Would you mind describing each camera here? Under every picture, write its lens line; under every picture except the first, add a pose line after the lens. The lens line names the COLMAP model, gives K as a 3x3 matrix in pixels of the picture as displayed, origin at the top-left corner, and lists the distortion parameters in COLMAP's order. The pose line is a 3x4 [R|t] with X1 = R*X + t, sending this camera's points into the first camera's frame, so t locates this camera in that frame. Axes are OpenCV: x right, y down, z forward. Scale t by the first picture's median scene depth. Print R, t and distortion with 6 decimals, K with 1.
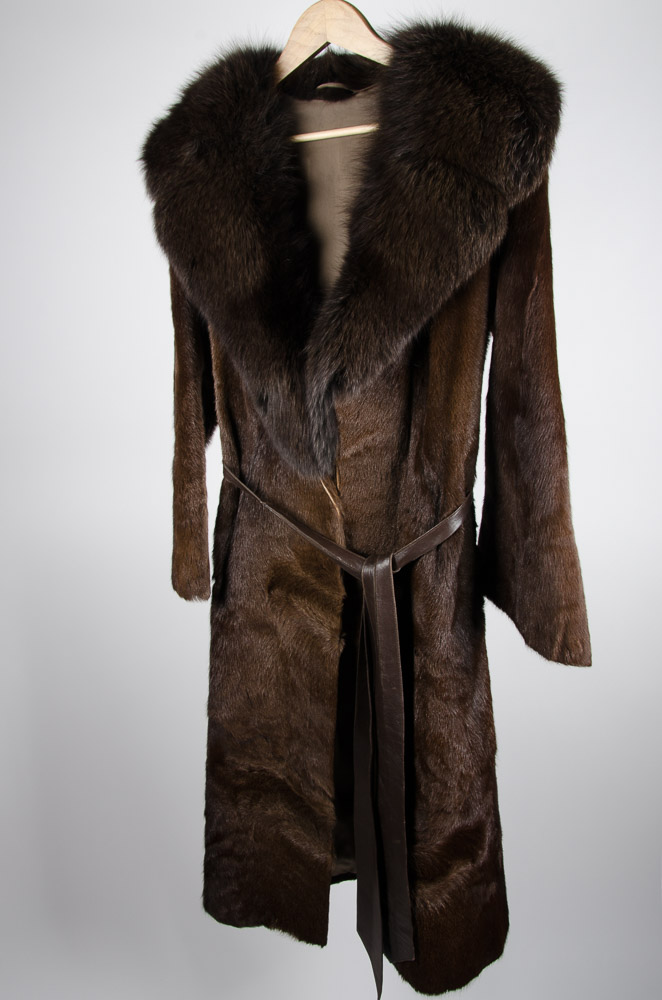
lens RADIAL K [[966.7, 0, 331.0], [0, 966.7, 500.0], [0, 0, 1]] dist [-0.065438, 0.032360]
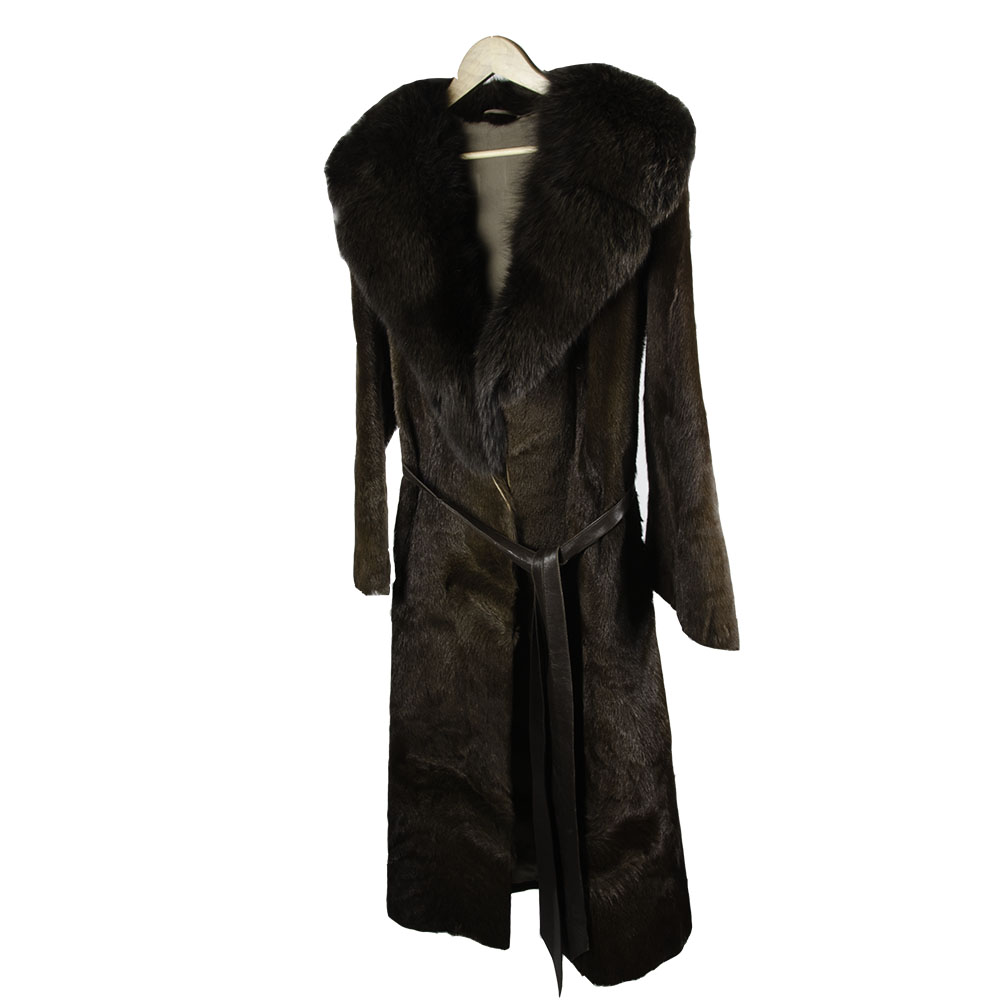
lens RADIAL K [[1486.5, 0, 500.0], [0, 1486.5, 500.0], [0, 0, 1]] dist [-0.180908, -0.094809]
pose [[0.996348, -0.002470, -0.085345, 0.136093], [0.000892, 0.999828, -0.018529, 0.034306], [0.085376, 0.018385, 0.996179, -0.604717]]
